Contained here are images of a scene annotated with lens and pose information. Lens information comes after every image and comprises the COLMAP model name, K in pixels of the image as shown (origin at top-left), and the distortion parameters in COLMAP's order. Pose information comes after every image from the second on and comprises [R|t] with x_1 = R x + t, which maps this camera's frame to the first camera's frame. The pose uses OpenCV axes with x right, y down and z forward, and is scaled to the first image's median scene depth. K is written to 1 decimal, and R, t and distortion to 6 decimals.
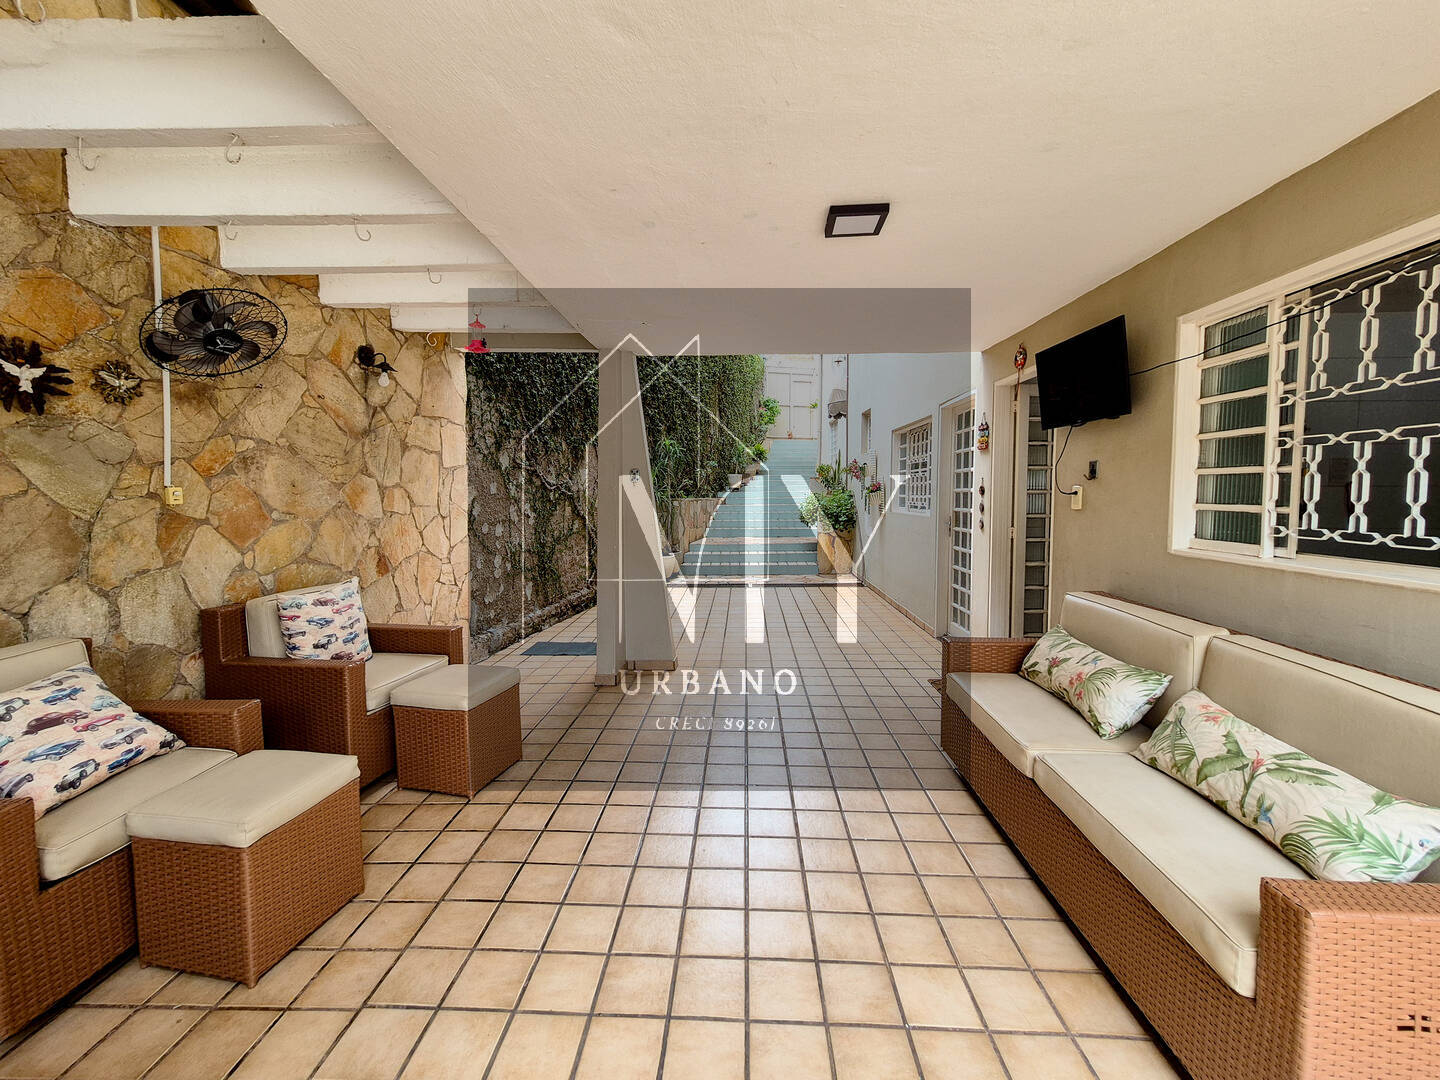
lens RADIAL K [[571.9, 0, 720.8], [0, 571.9, 532.5], [0, 0, 1]] dist [0.000228, 0.000165]
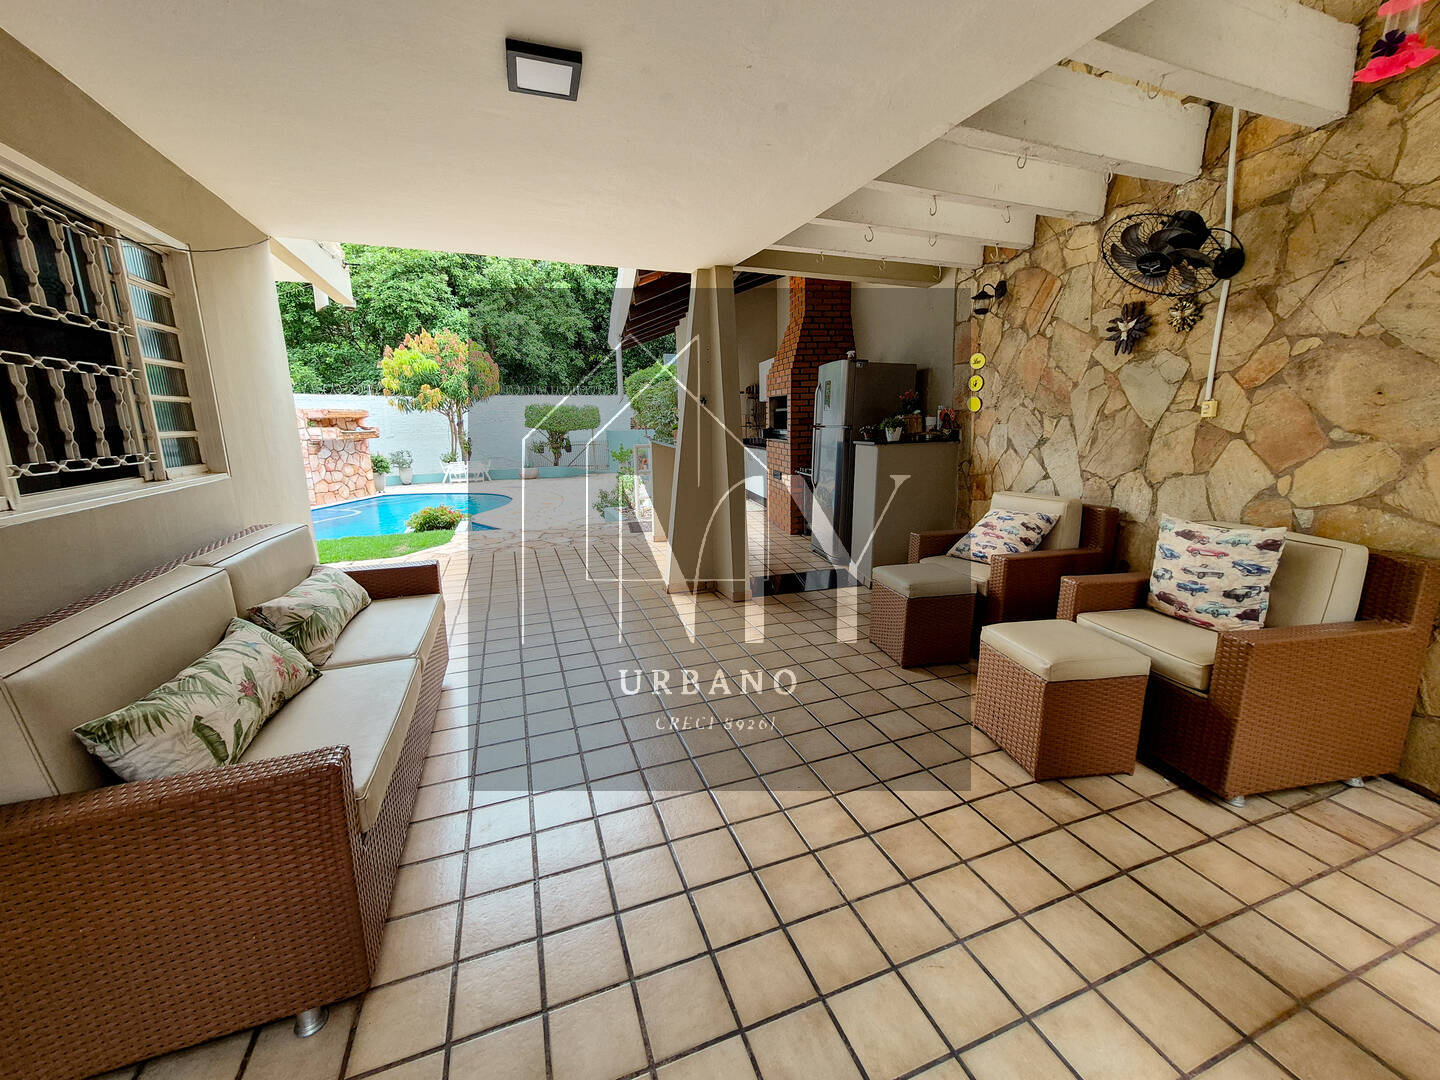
lens RADIAL K [[571.9, 0, 720.8], [0, 571.9, 532.5], [0, 0, 1]] dist [0.000228, 0.000165]
pose [[-0.921603, 0.090953, -0.377326, 0.296914], [-0.012288, 0.964831, 0.262582, -0.105650], [0.387939, 0.246633, -0.888074, 1.567317]]
